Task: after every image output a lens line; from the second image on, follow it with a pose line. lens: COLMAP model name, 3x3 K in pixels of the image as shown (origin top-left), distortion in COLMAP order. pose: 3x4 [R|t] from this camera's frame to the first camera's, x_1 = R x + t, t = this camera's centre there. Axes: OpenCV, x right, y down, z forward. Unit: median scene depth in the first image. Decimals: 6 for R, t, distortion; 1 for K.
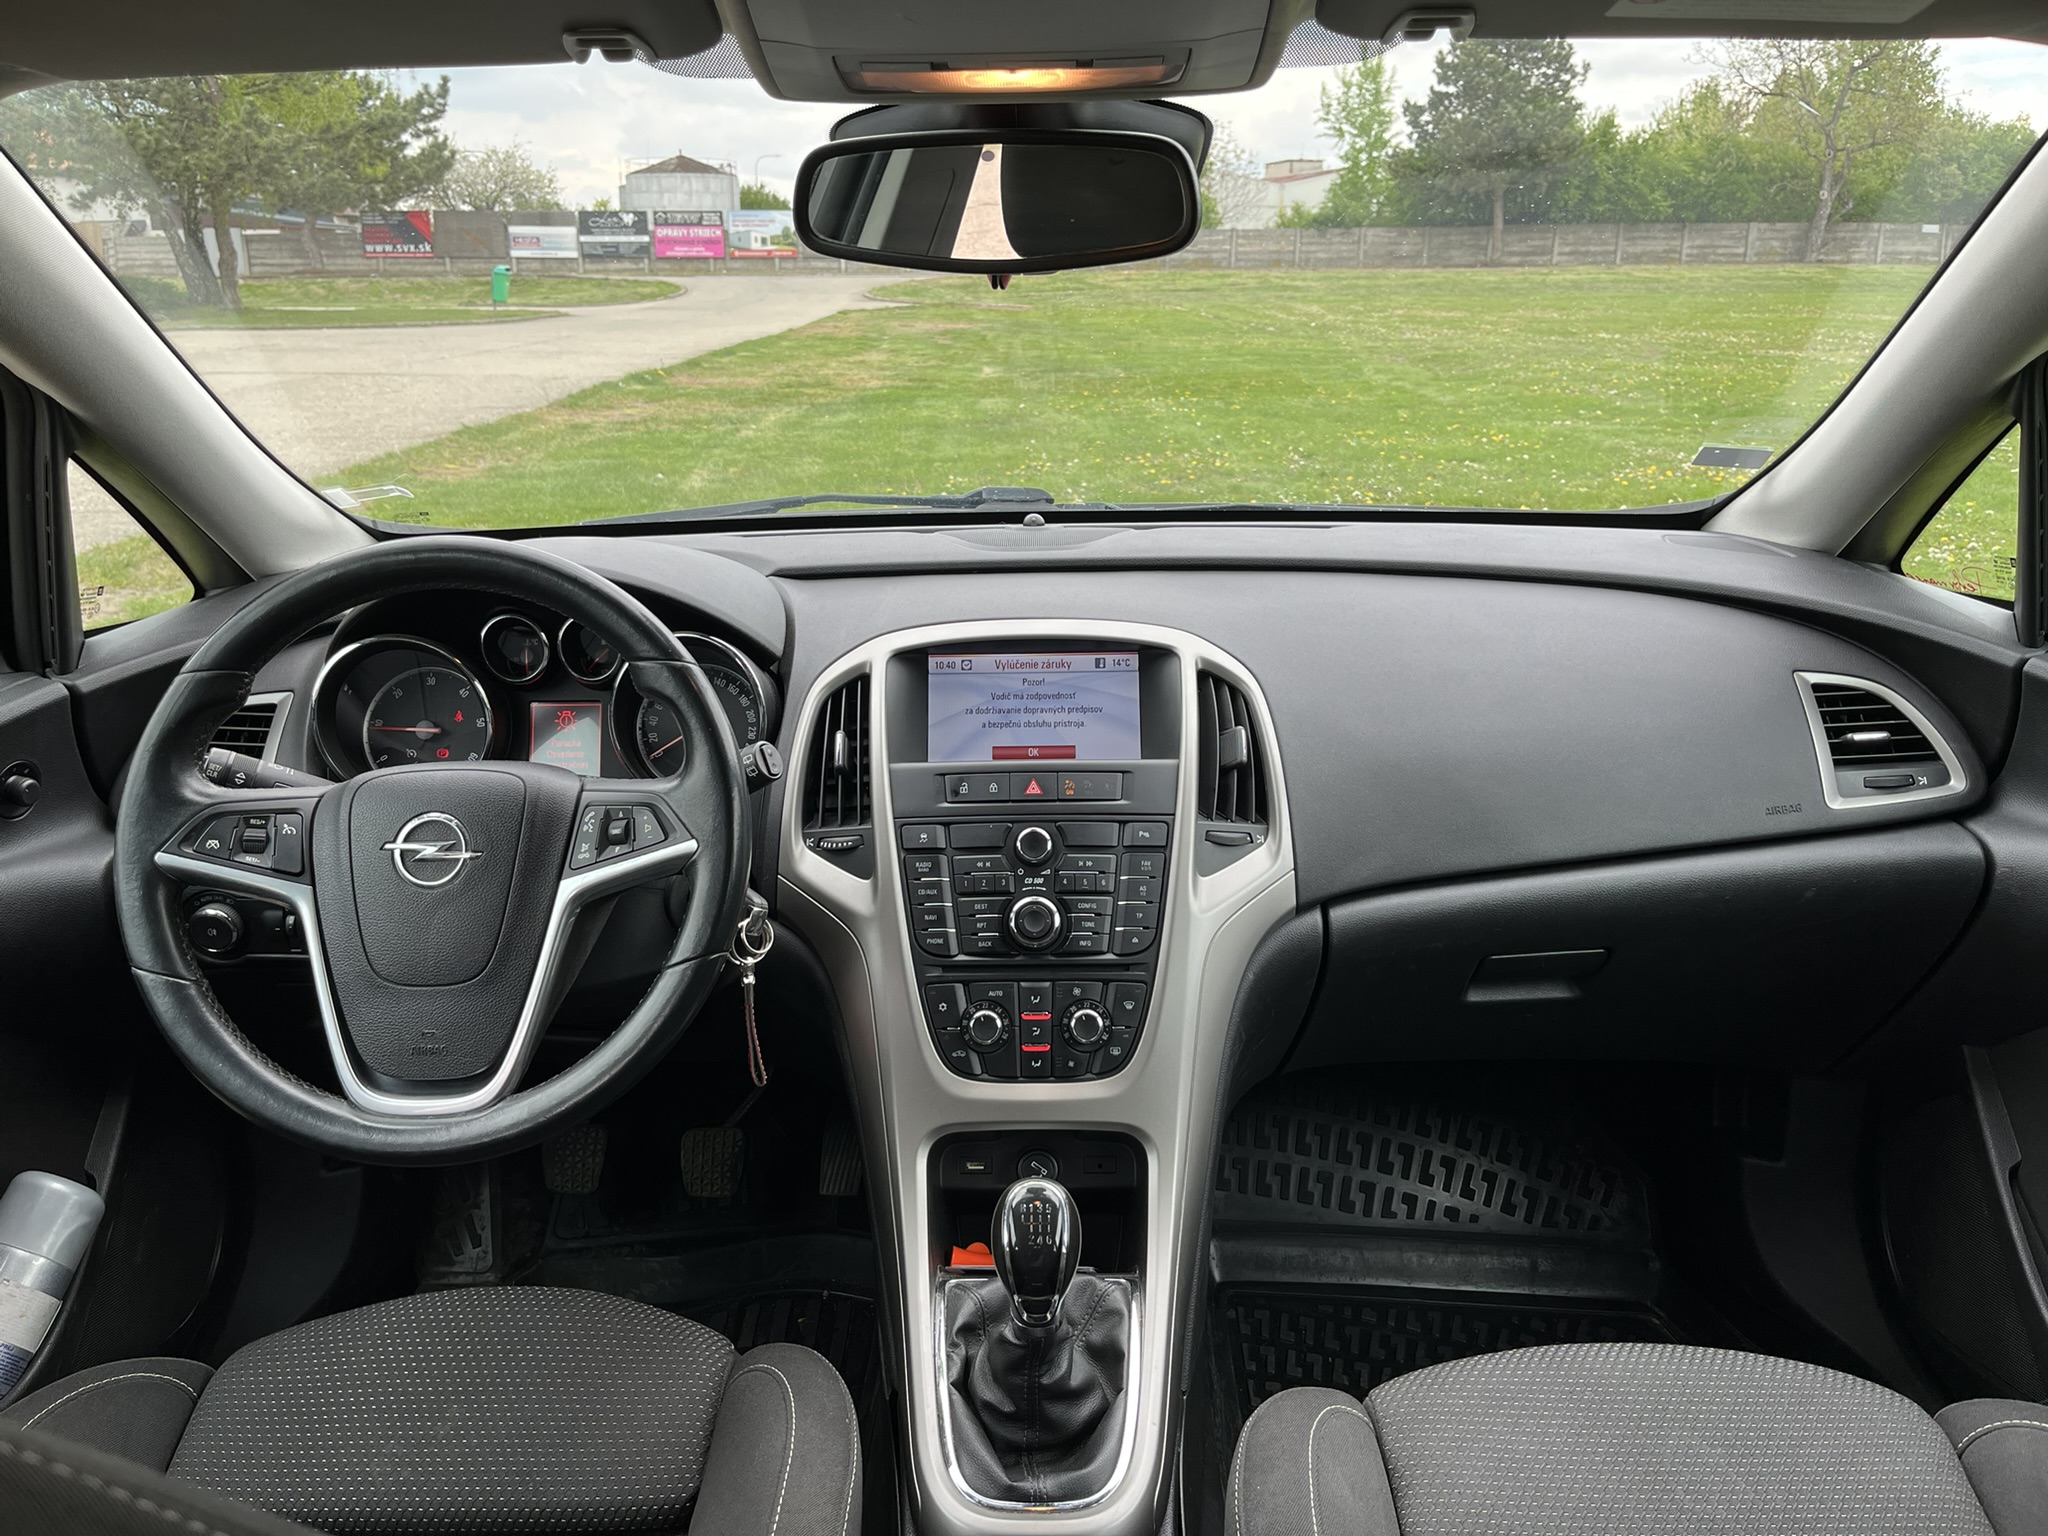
lens RADIAL K [[1564.2, 0, 1010.9], [0, 1564.2, 777.1], [0, 0, 1]] dist [0.079862, -0.120658]
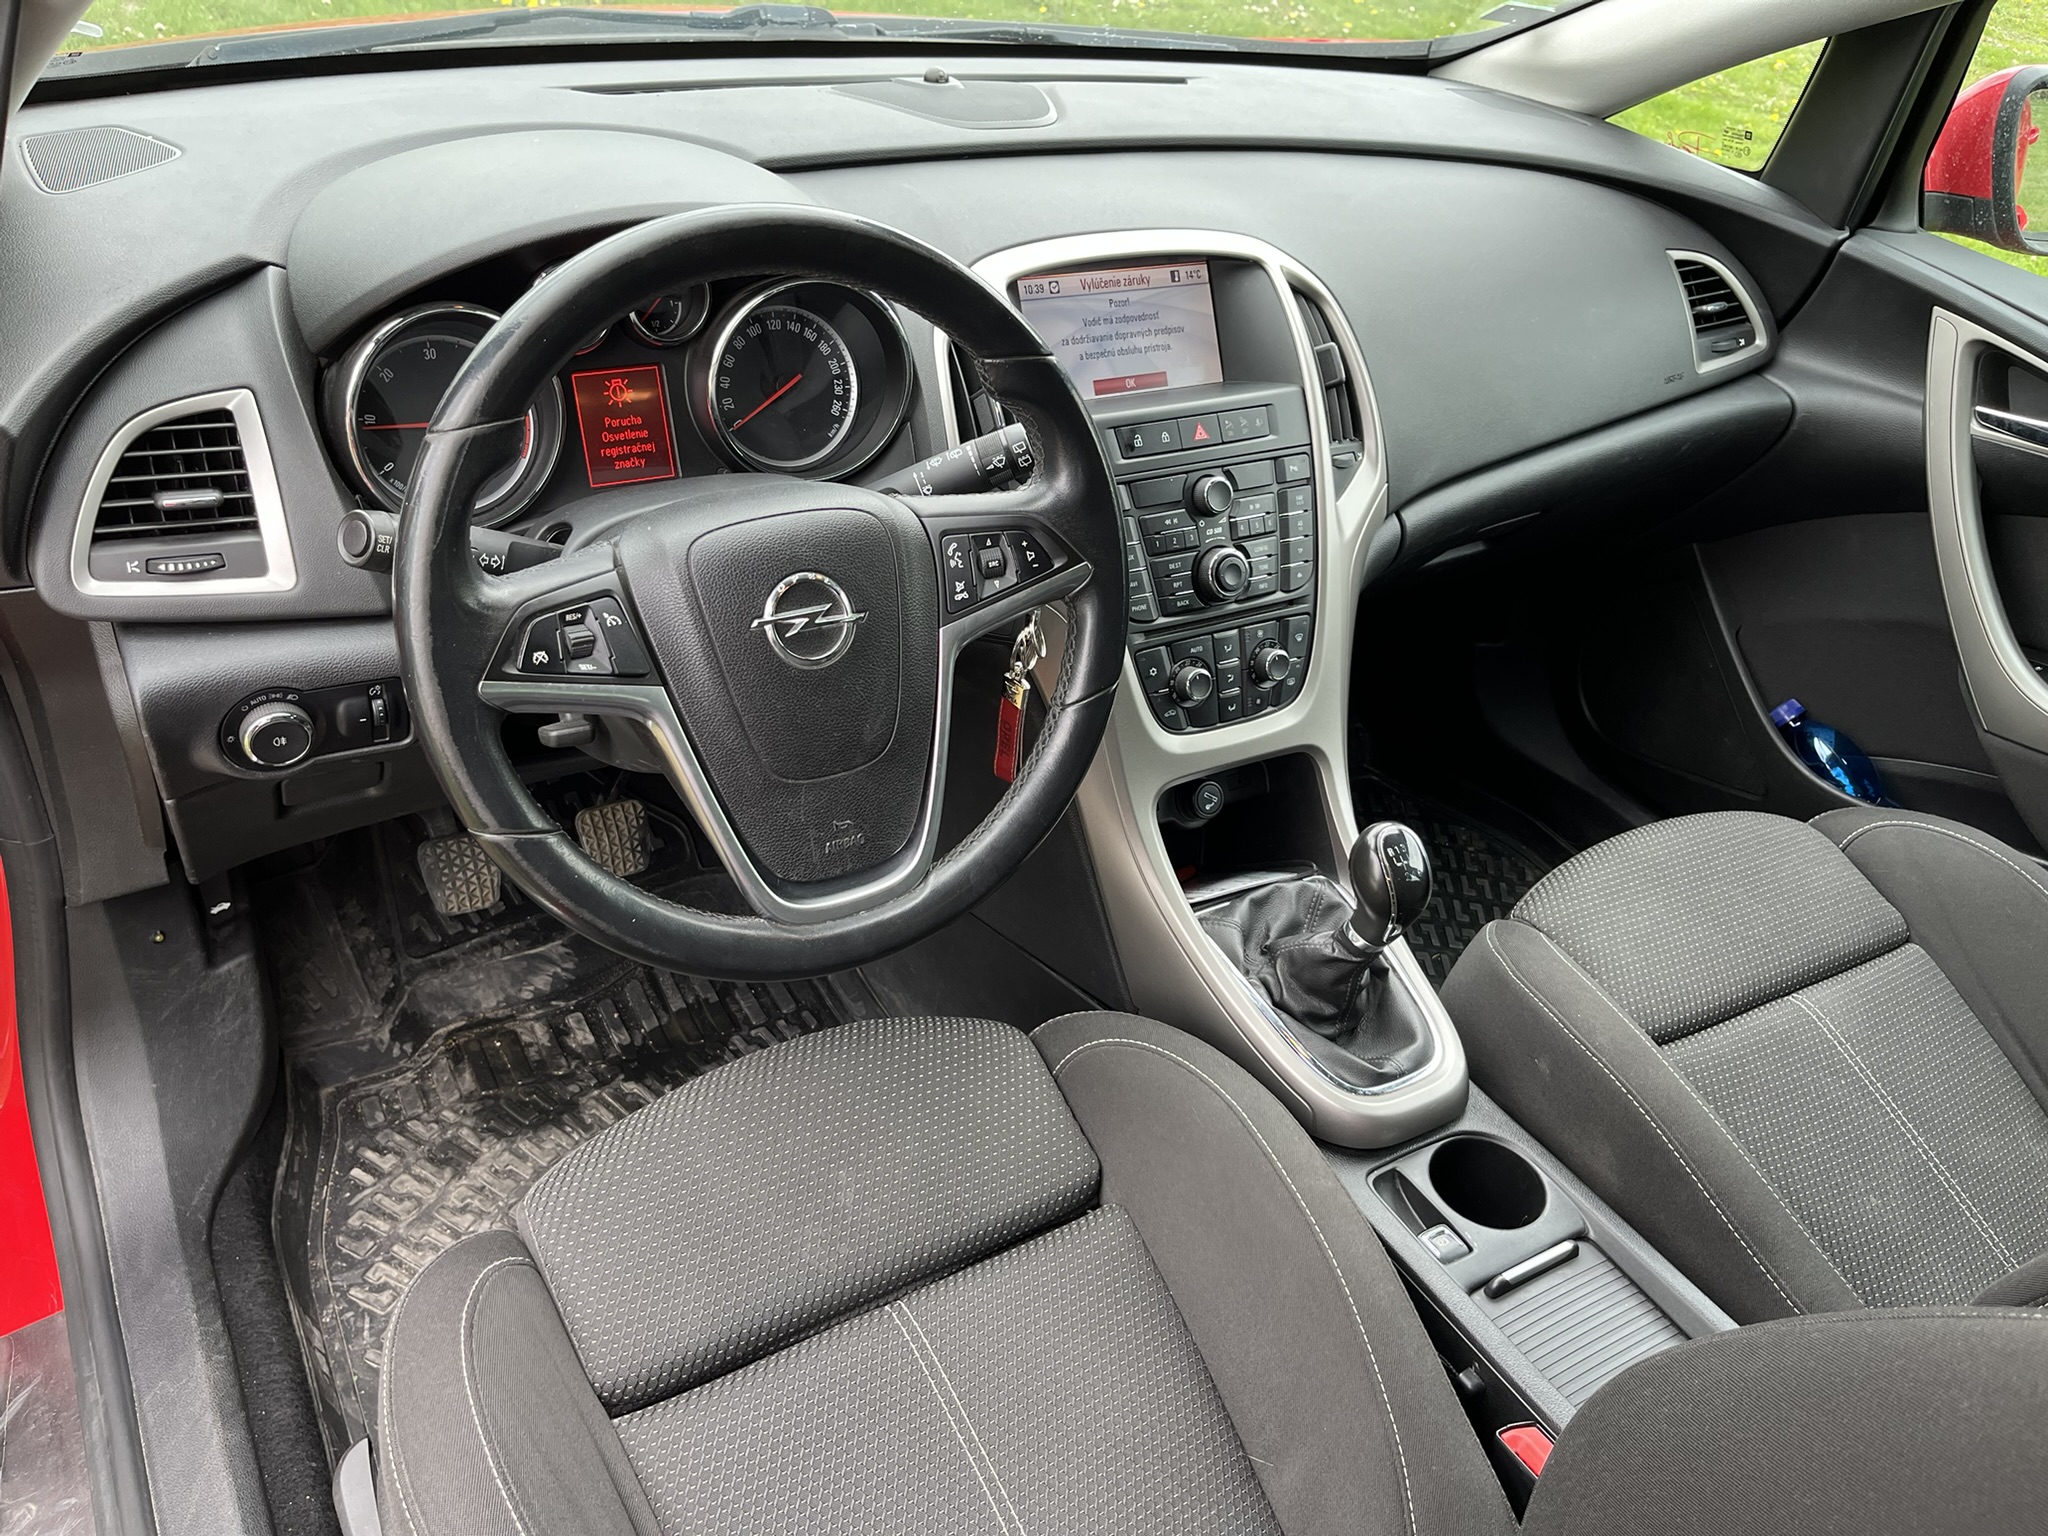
lens RADIAL K [[1576.7, 0, 1026.8], [0, 1576.7, 792.6], [0, 0, 1]] dist [0.064212, -0.111228]
pose [[0.843657, -0.220620, 0.489459, -0.588443], [0.036081, 0.932906, 0.358308, -0.136406], [-0.535669, -0.284629, 0.795013, 0.216395]]
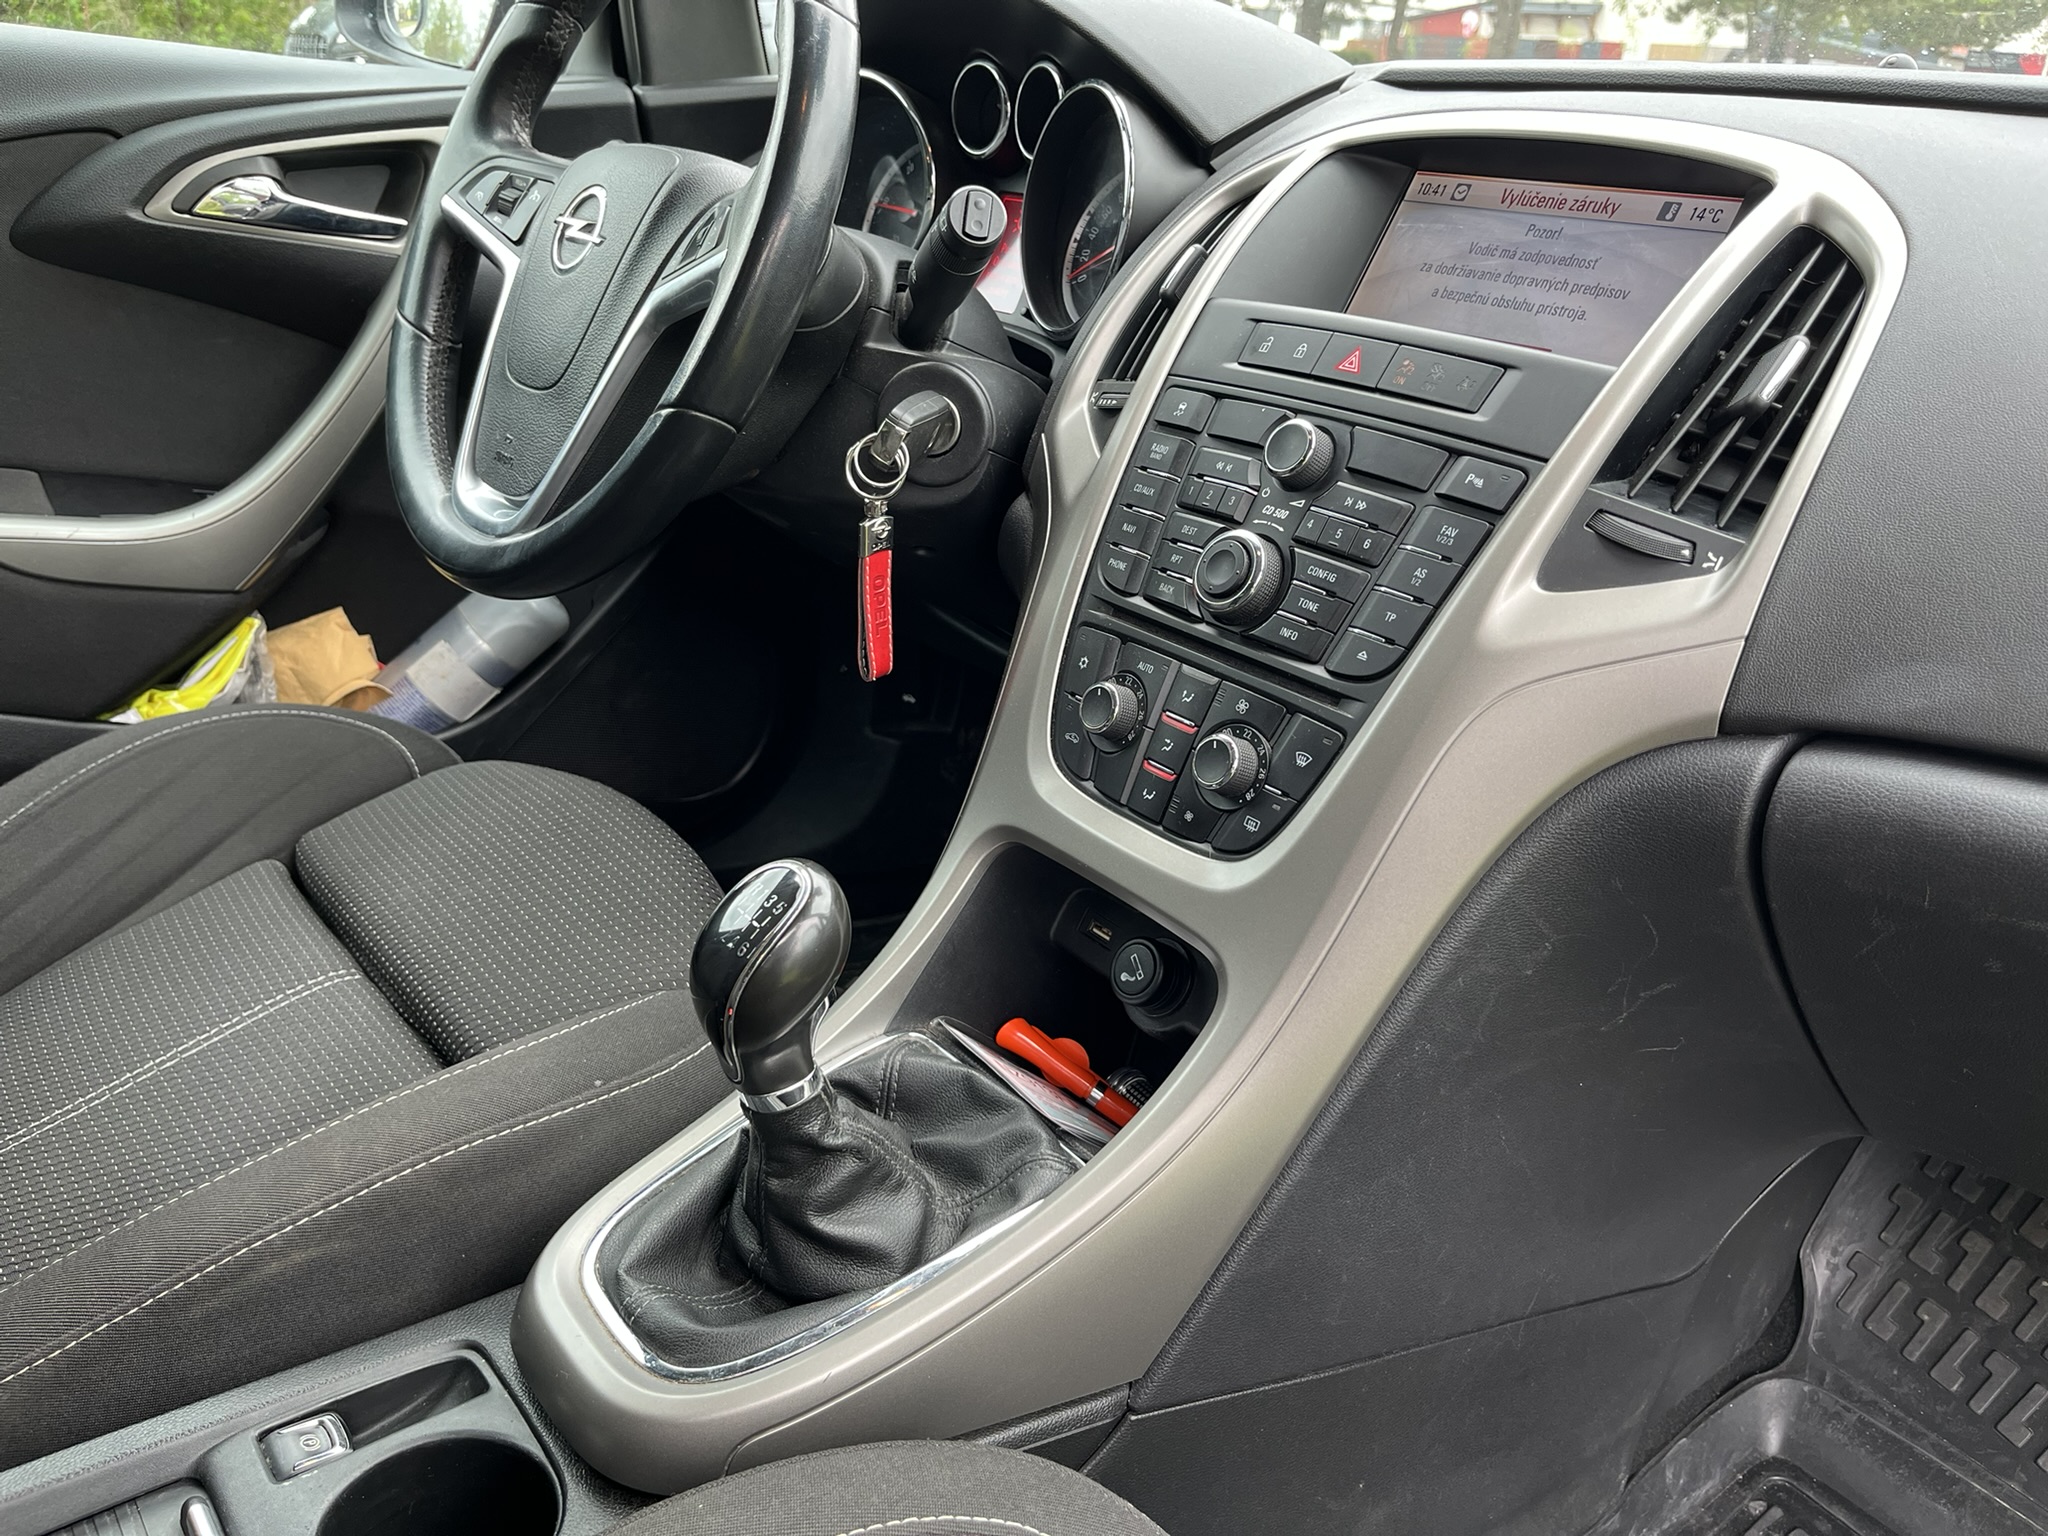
lens RADIAL K [[1564.4, 0, 1032.4], [0, 1564.4, 758.7], [0, 0, 1]] dist [0.064033, -0.096858]
pose [[0.637708, 0.345270, -0.688562, 0.373730], [-0.294021, 0.935339, 0.196707, 0.061714], [0.711955, 0.077010, 0.697989, 0.522137]]
